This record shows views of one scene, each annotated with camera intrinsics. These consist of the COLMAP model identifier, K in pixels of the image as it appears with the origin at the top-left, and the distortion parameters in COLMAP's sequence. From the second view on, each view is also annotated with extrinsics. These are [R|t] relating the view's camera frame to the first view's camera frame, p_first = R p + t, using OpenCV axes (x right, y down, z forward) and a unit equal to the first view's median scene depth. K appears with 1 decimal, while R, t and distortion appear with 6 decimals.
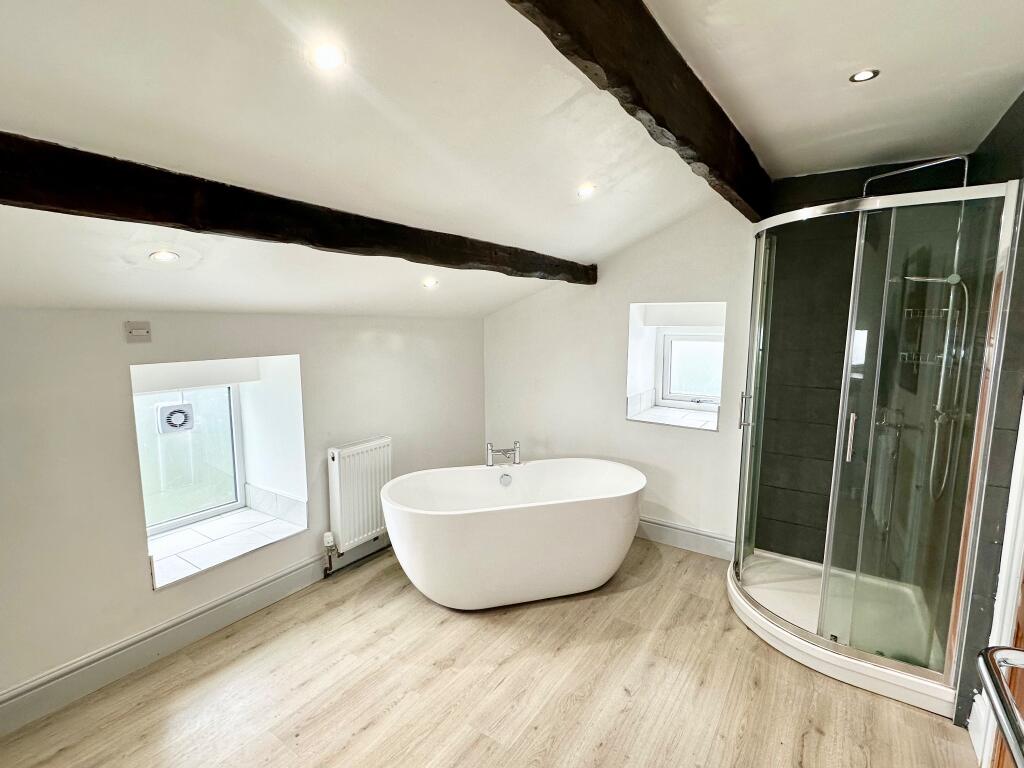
lens RADIAL K [[483.7, 0, 512.1], [0, 483.7, 385.0], [0, 0, 1]] dist [0.001922, -0.000084]
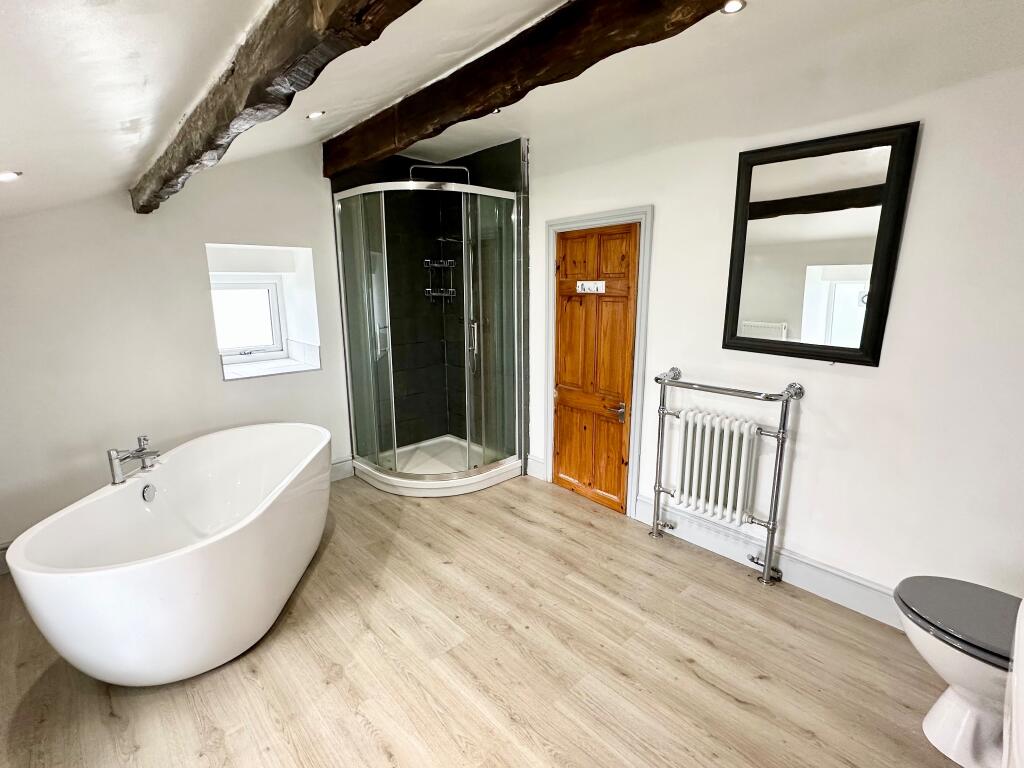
lens RADIAL K [[483.7, 0, 513.2], [0, 483.7, 381.9], [0, 0, 1]] dist [0.001922, -0.000084]
pose [[0.222593, -0.204799, 0.953158, -0.603174], [0.133383, 0.974890, 0.178319, -0.014673], [-0.965744, 0.087442, 0.244321, 0.363443]]
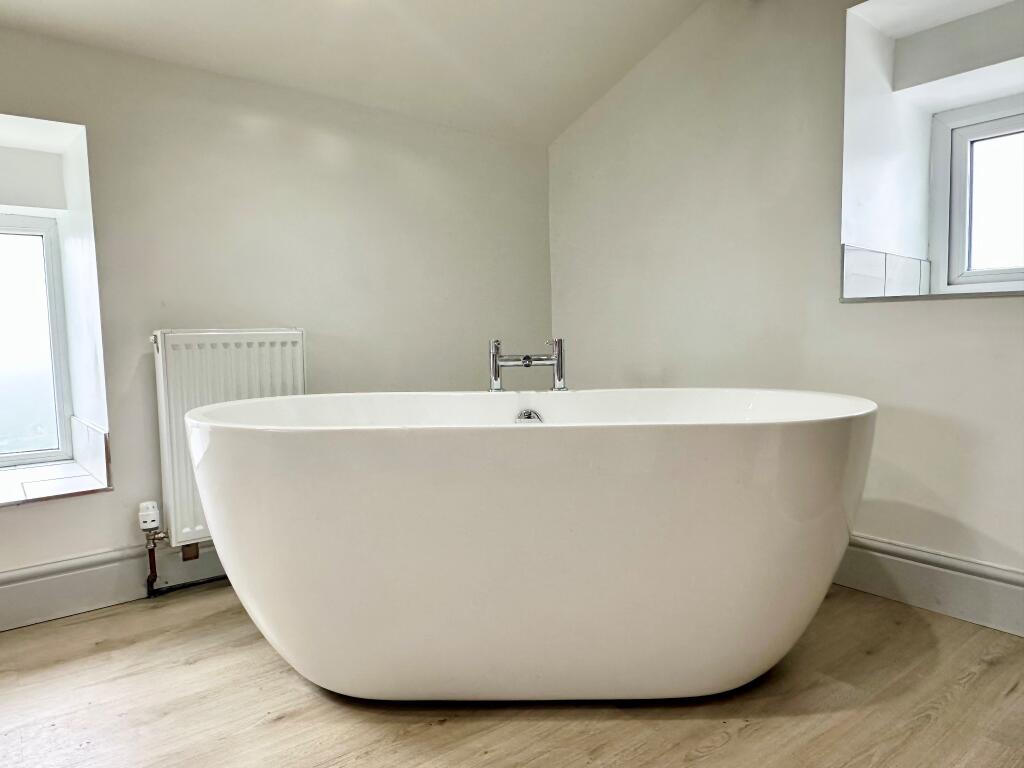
lens RADIAL K [[666.5, 0, 513.0], [0, 666.5, 385.7], [0, 0, 1]] dist [0.004411, 0.000683]
pose [[0.951468, 0.000891, -0.307747, 0.185414], [-0.014970, 0.998946, -0.043392, 0.216879], [0.307384, 0.045893, 0.950478, 0.476430]]
